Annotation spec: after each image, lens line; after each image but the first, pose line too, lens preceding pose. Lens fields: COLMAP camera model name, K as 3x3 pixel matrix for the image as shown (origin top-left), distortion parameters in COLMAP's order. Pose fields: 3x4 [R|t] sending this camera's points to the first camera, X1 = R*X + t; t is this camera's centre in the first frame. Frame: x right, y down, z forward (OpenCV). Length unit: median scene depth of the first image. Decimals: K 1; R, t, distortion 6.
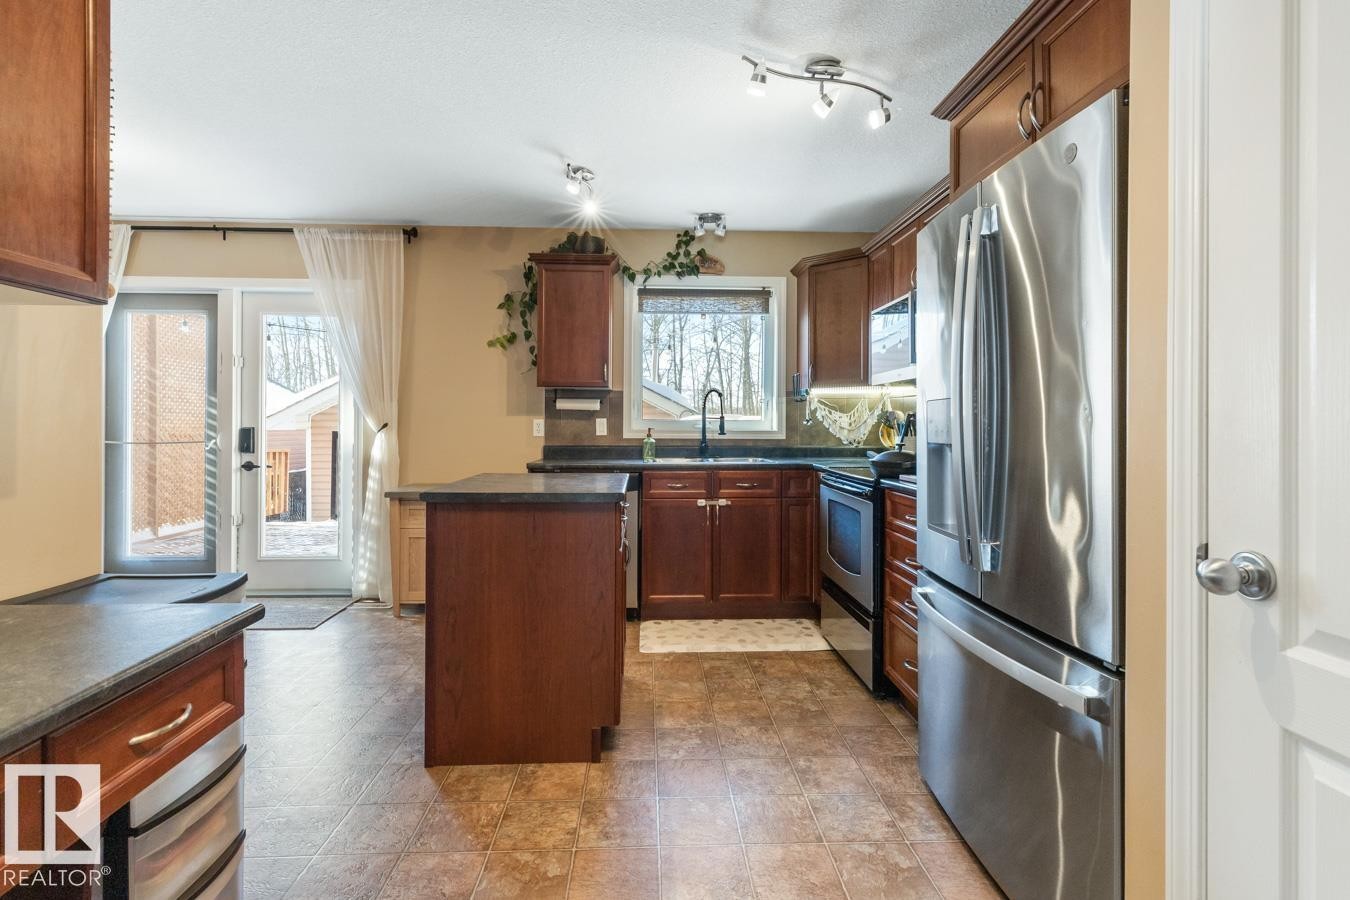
lens RADIAL K [[642.0, 0, 667.6], [0, 642.0, 426.8], [0, 0, 1]] dist [0.000326, -0.000007]
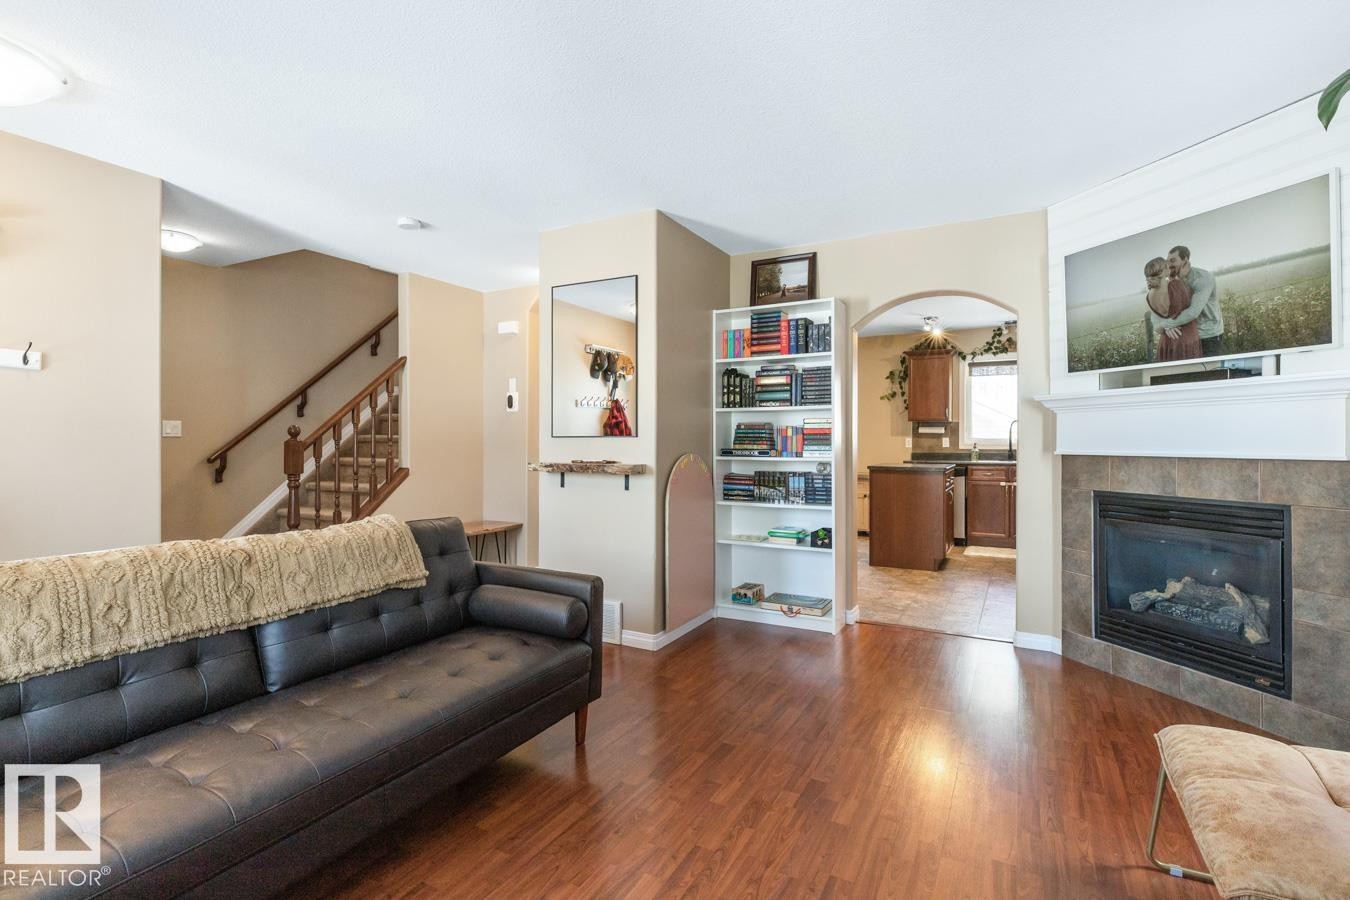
lens RADIAL K [[636.4, 0, 674.1], [0, 636.4, 441.0], [0, 0, 1]] dist [0.000827, 0.000105]
pose [[0.858677, -0.002182, -0.512513, 0.157196], [0.001221, 0.999997, -0.002212, -0.001058], [0.512516, 0.001273, 0.858677, -0.914999]]
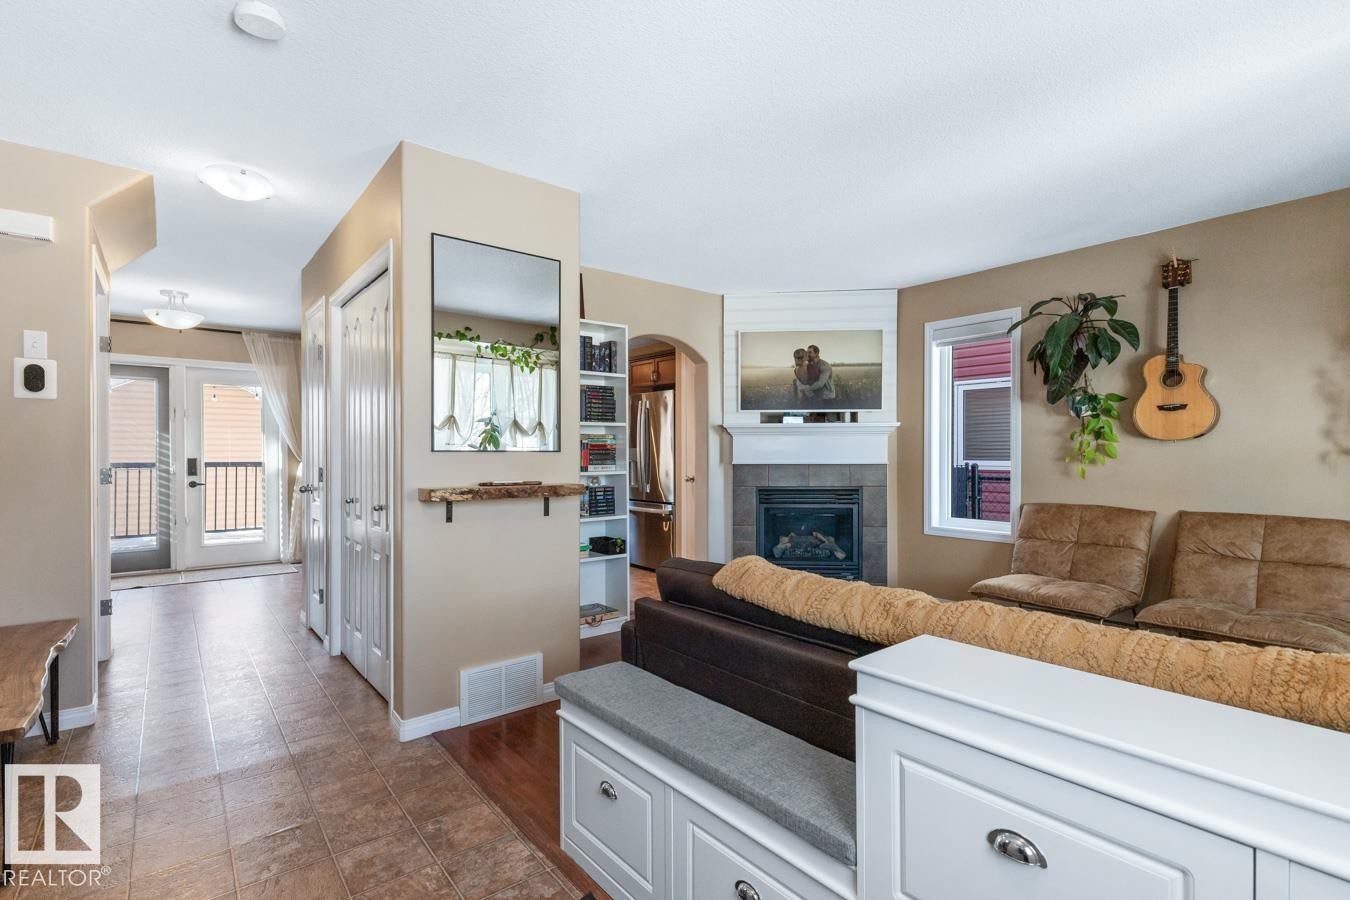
lens RADIAL K [[631.6, 0, 675.0], [0, 631.6, 450.0], [0, 0, 1]] dist [-0.000131, -0.000028]
pose [[0.803319, -0.000383, 0.595549, -0.647197], [0.004372, 0.999977, -0.005254, -0.005709], [-0.595533, 0.006824, 0.803302, -0.862048]]
